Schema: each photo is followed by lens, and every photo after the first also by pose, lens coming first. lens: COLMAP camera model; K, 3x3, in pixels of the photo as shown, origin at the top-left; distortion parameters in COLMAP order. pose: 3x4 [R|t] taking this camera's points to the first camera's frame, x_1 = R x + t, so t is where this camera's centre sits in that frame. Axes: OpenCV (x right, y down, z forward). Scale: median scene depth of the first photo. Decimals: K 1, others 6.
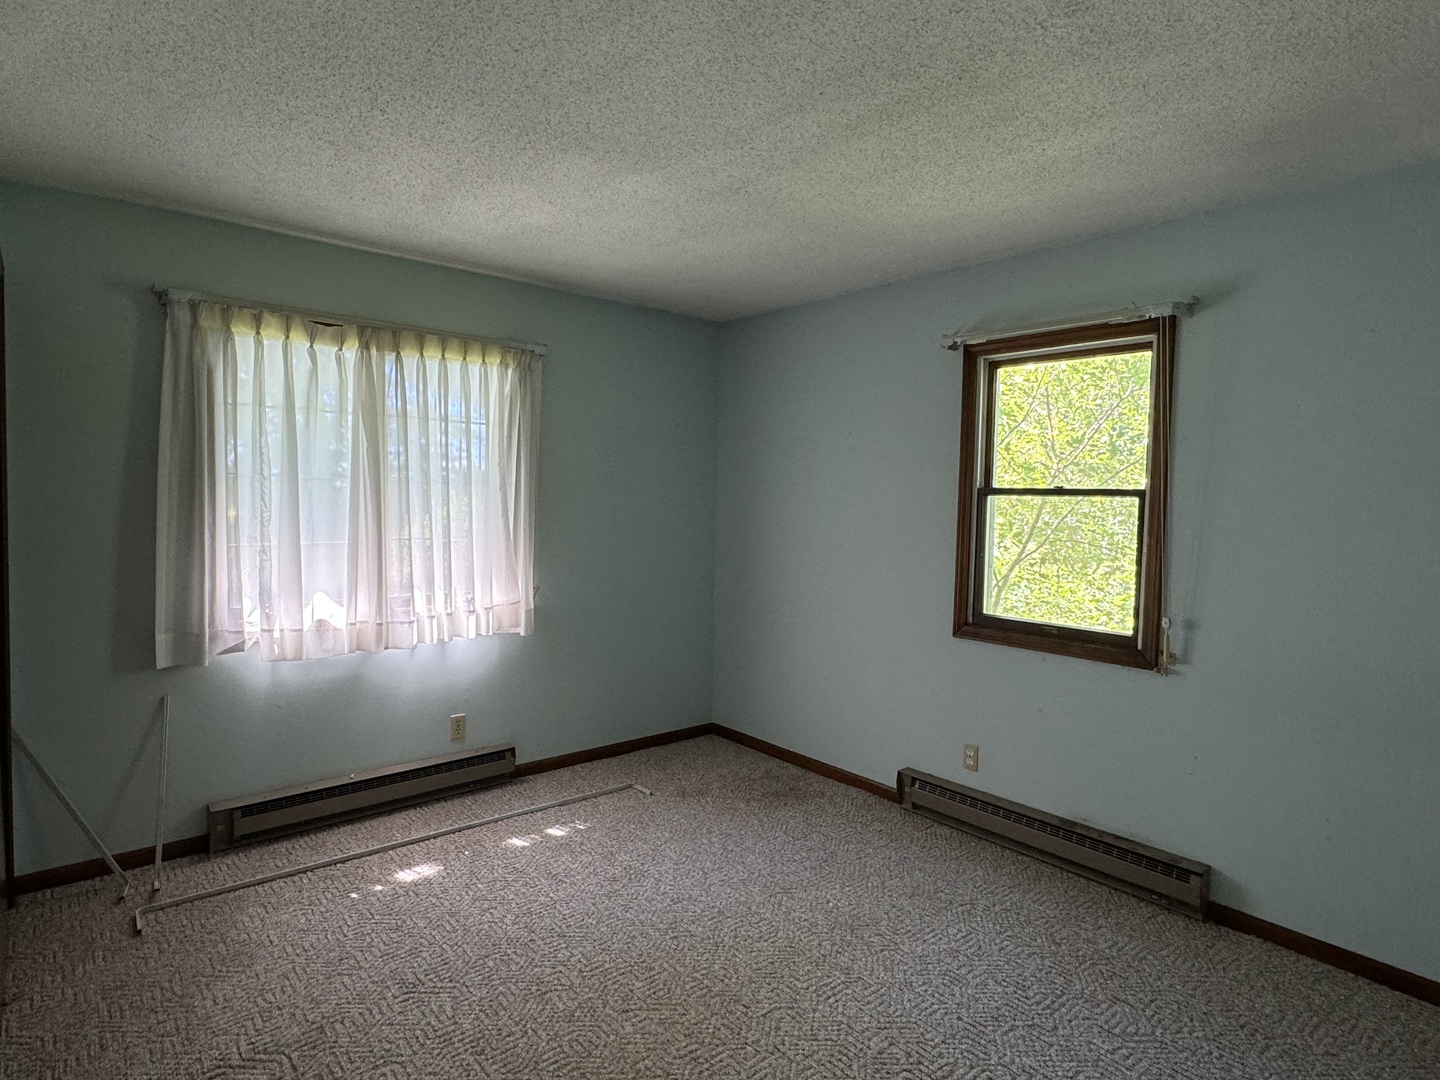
lens RADIAL K [[800.3, 0, 715.9], [0, 800.3, 537.3], [0, 0, 1]] dist [-0.002742, 0.001443]
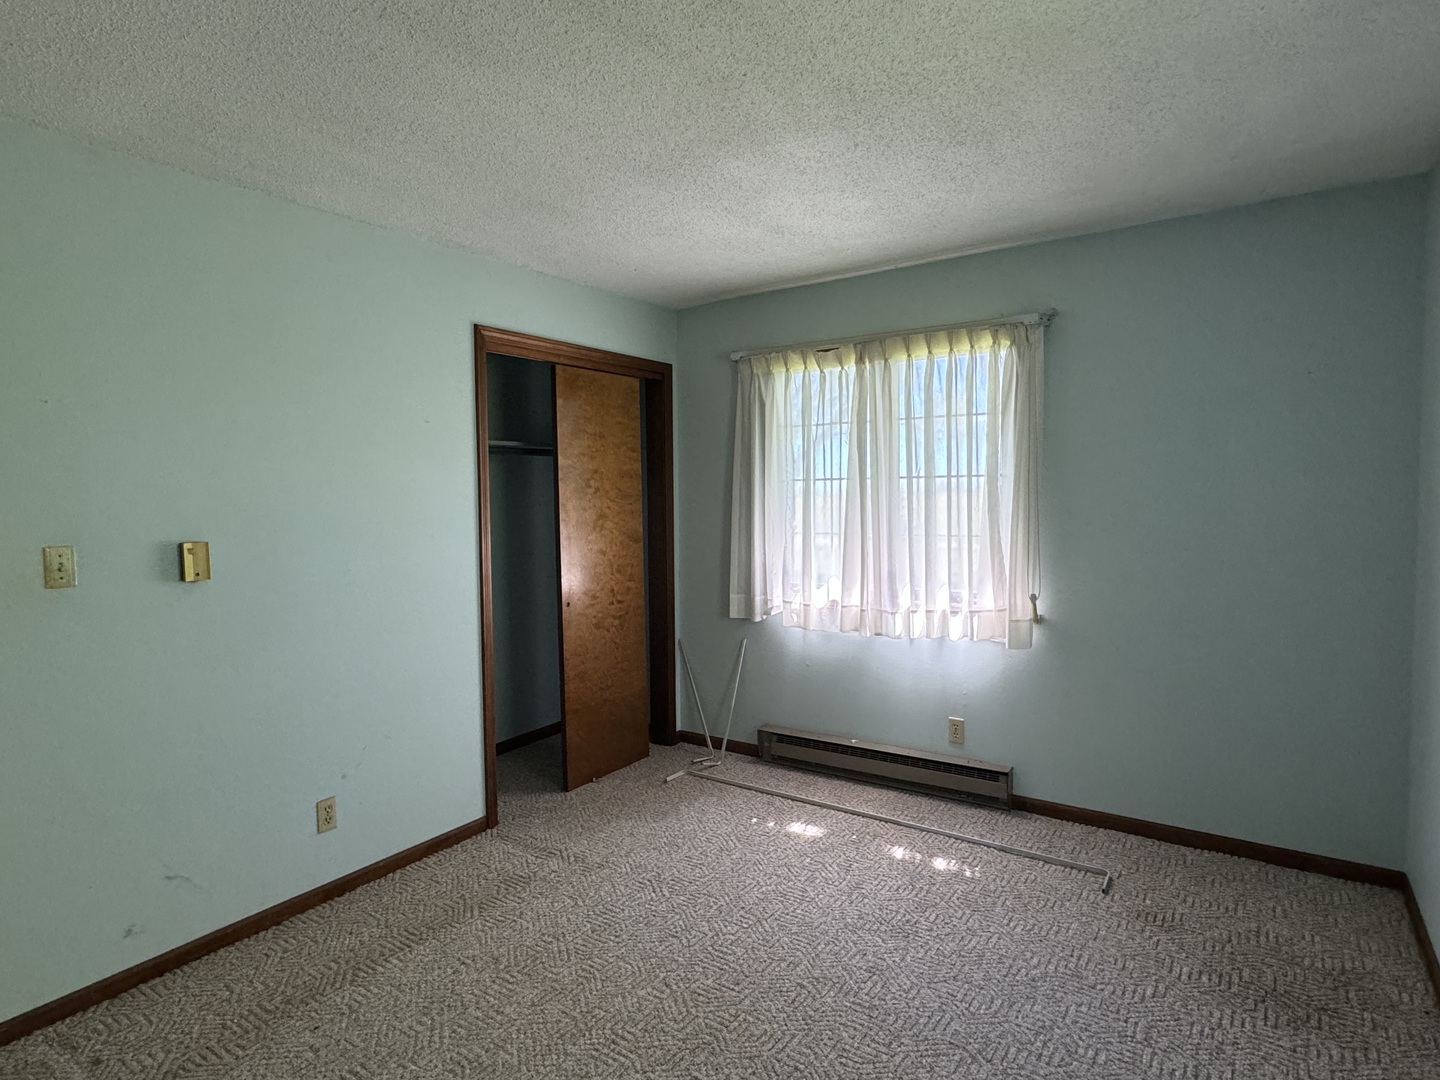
lens RADIAL K [[800.3, 0, 715.9], [0, 800.3, 539.5], [0, 0, 1]] dist [-0.002742, 0.001443]
pose [[0.261144, 0.034523, -0.964682, 0.583310], [-0.033375, 0.999086, 0.026719, -0.011572], [0.964723, 0.025218, 0.262057, 0.506528]]
